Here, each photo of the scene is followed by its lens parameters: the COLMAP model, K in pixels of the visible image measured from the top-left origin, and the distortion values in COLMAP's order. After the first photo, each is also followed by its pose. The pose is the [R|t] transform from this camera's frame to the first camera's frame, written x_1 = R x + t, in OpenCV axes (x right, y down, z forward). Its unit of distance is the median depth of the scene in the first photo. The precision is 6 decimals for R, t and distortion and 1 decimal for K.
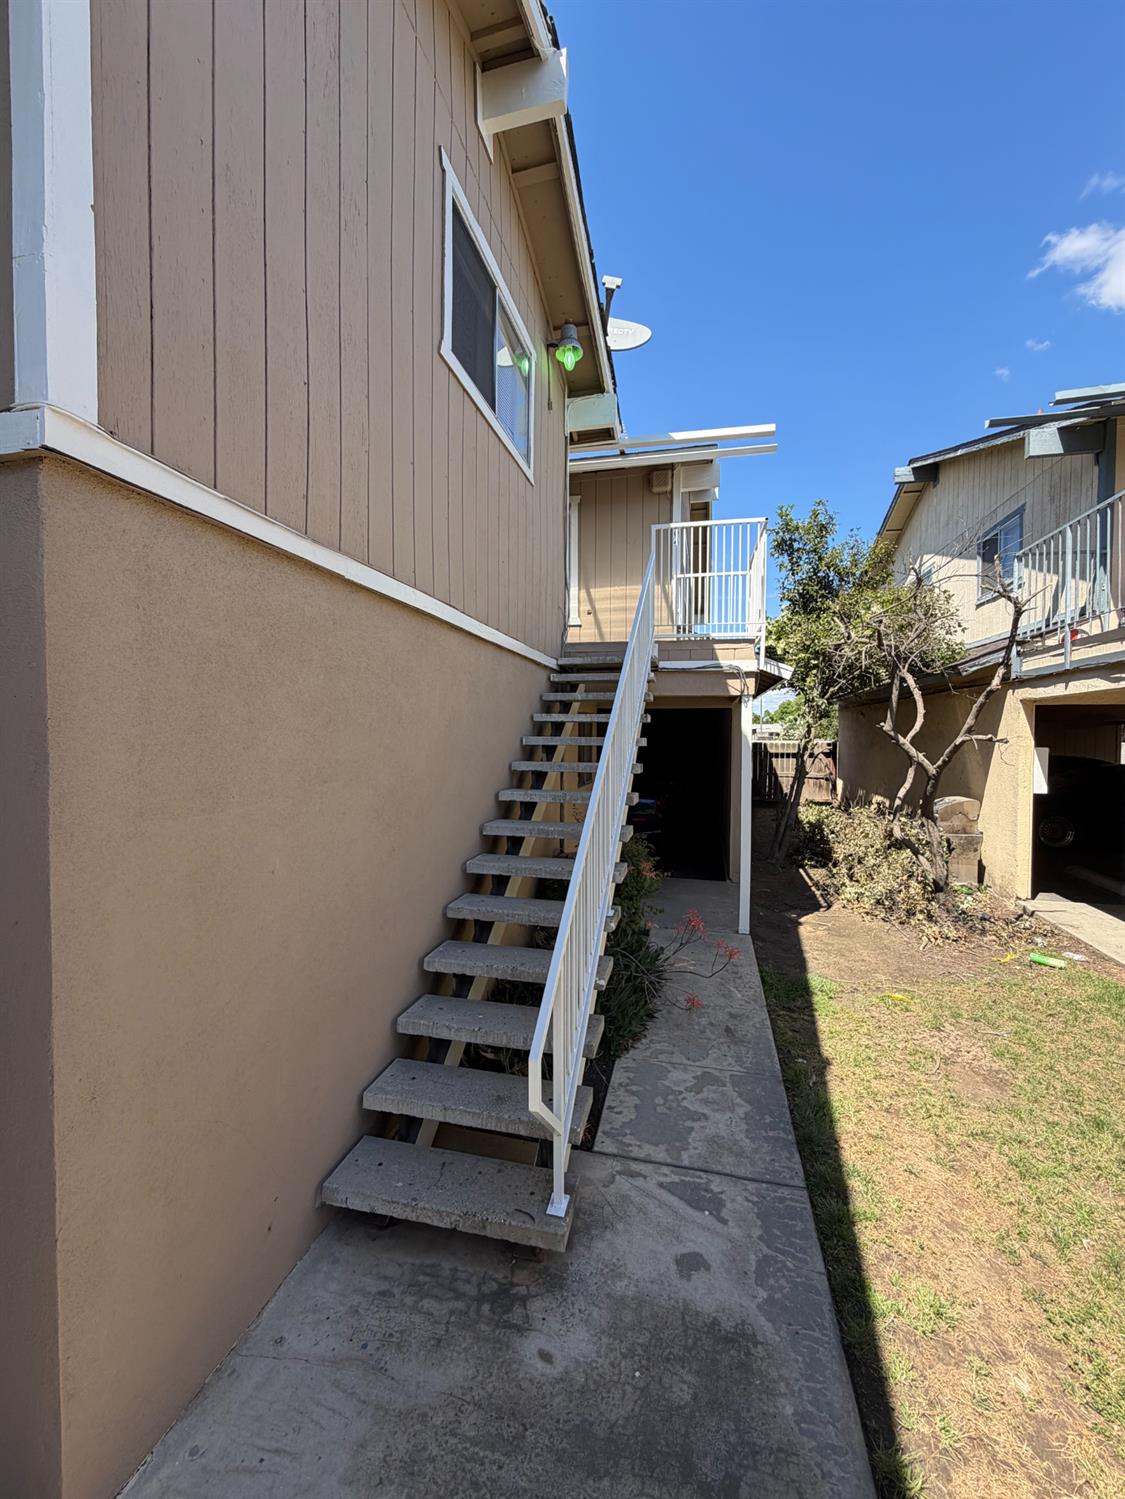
lens RADIAL K [[597.9, 0, 563.7], [0, 597.9, 746.0], [0, 0, 1]] dist [-0.002462, 0.000208]
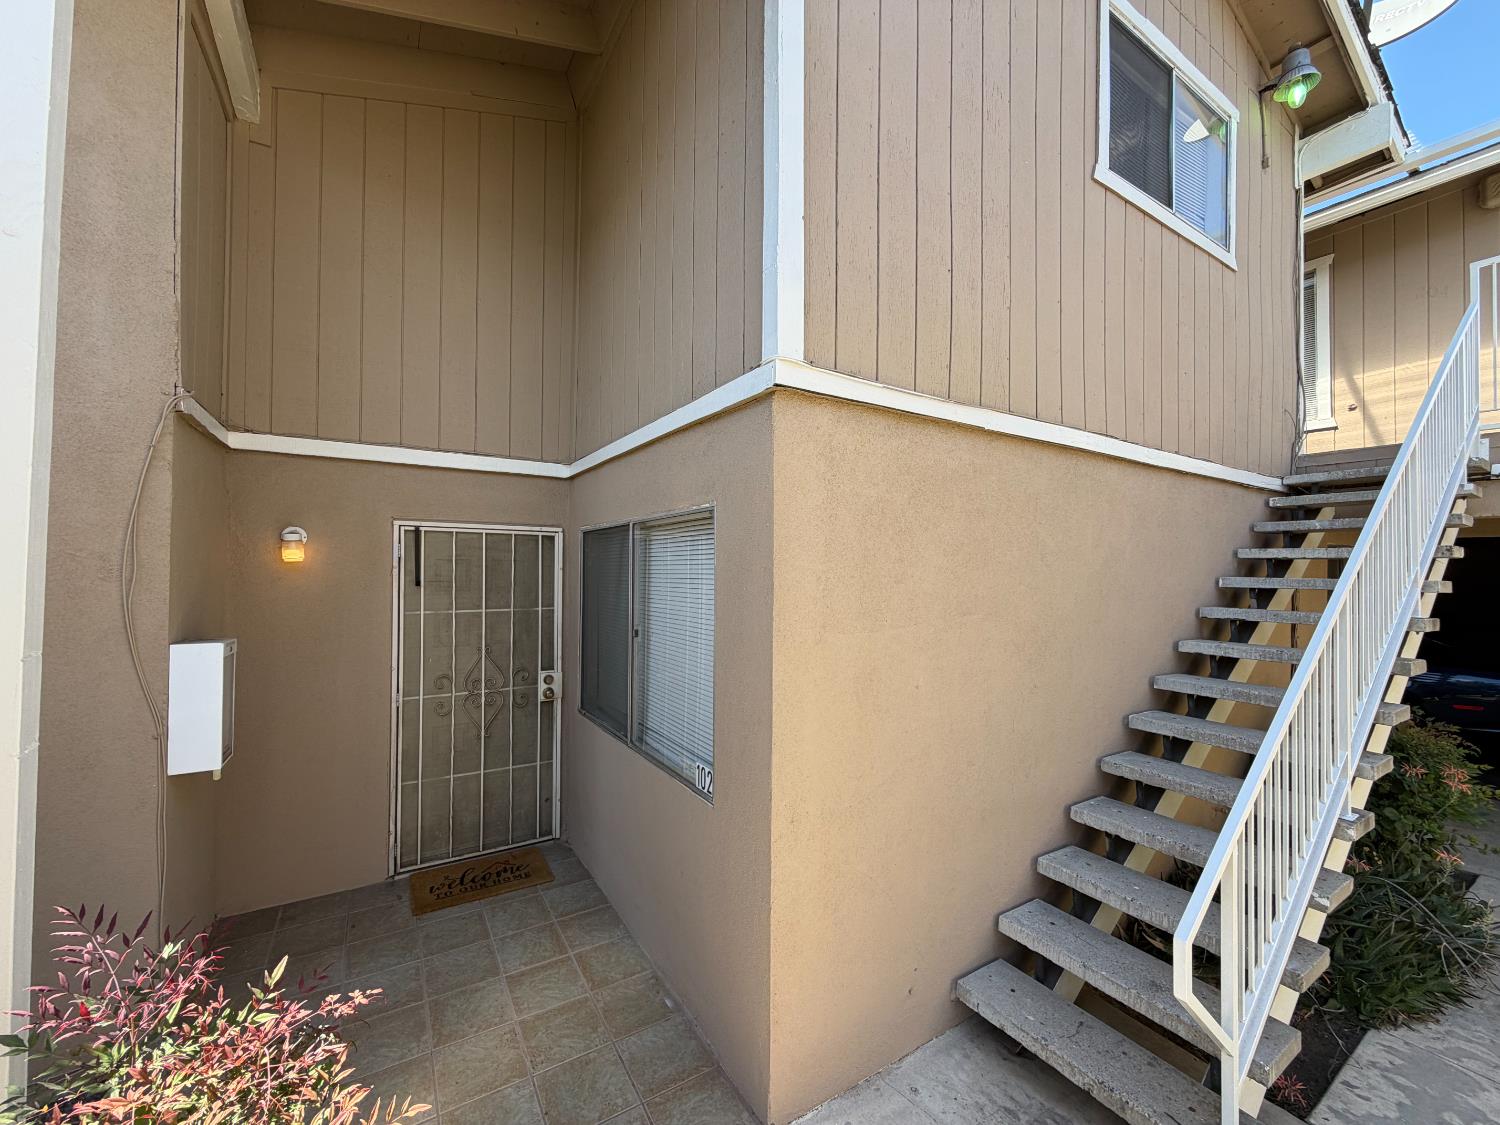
lens RADIAL K [[598.3, 0, 750.0], [0, 598.3, 562.5], [0, 0, 1]] dist [-0.002462, 0.000208]
pose [[0.715899, -0.005124, -0.698185, 0.066253], [-0.021531, 0.999335, -0.029412, 0.003718], [0.697872, 0.036089, 0.715313, -0.057147]]
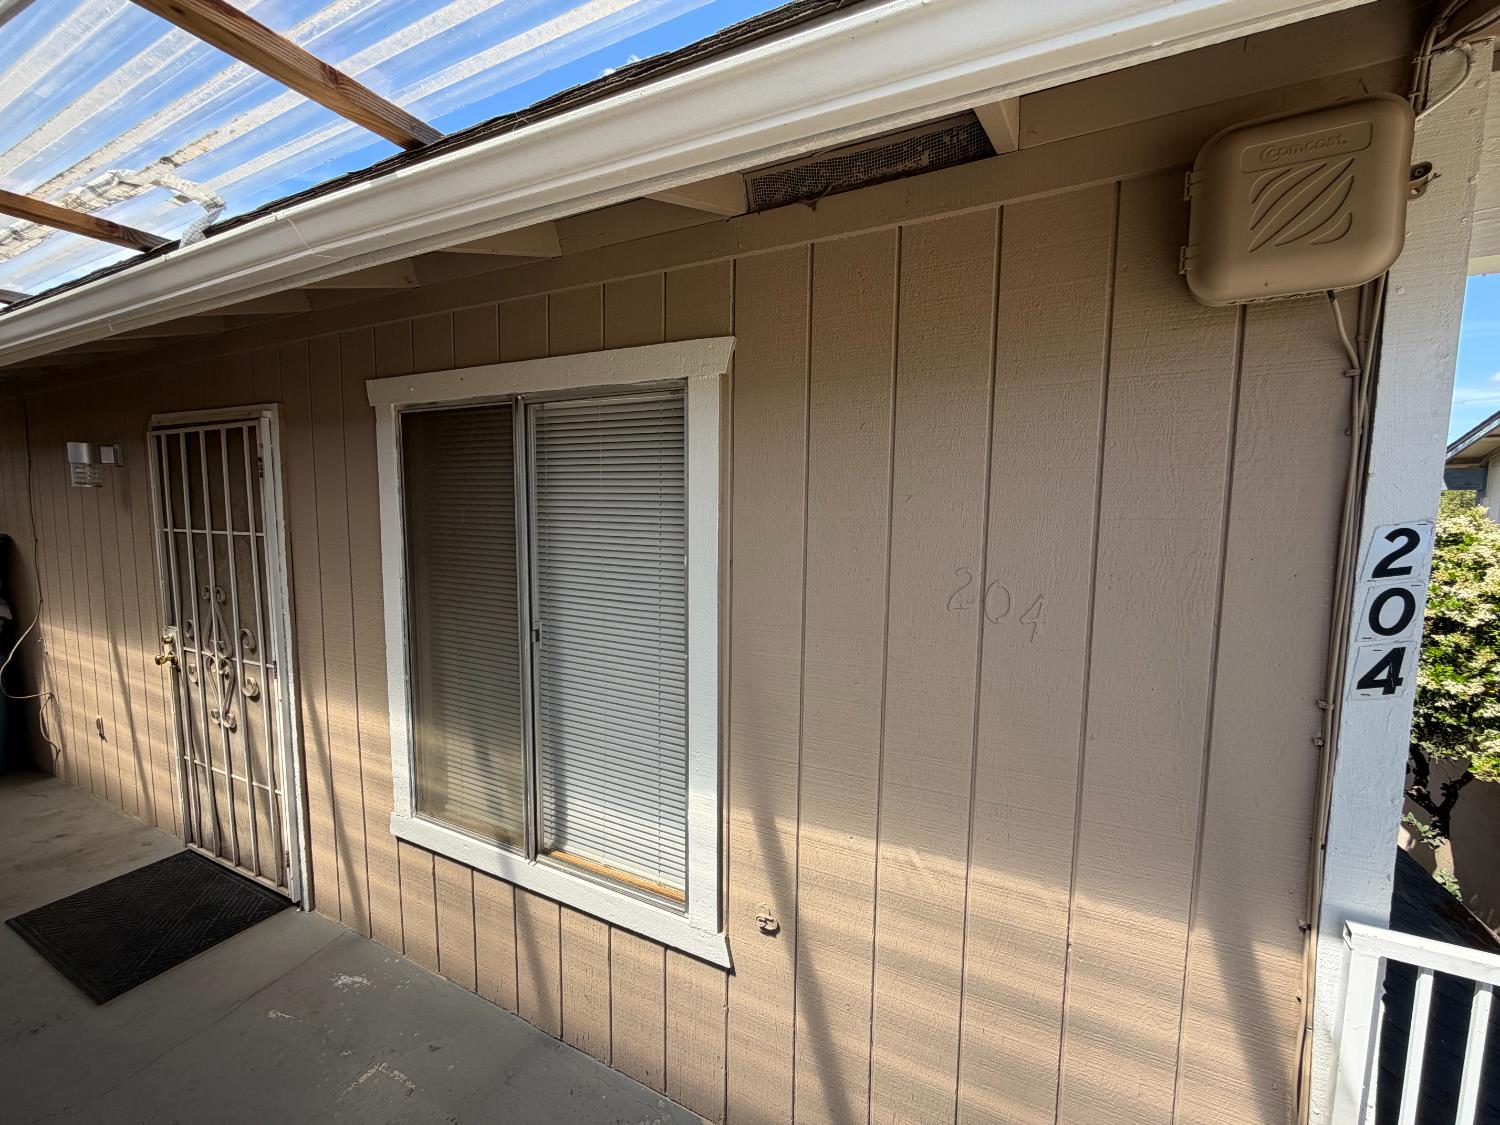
lens RADIAL K [[598.3, 0, 750.0], [0, 598.3, 562.5], [0, 0, 1]] dist [-0.002462, 0.000208]
pose [[0.975026, 0.028987, -0.220191, 0.214604], [-0.013168, 0.997247, 0.072973, -1.002517], [0.221700, -0.068251, 0.972723, 2.253014]]
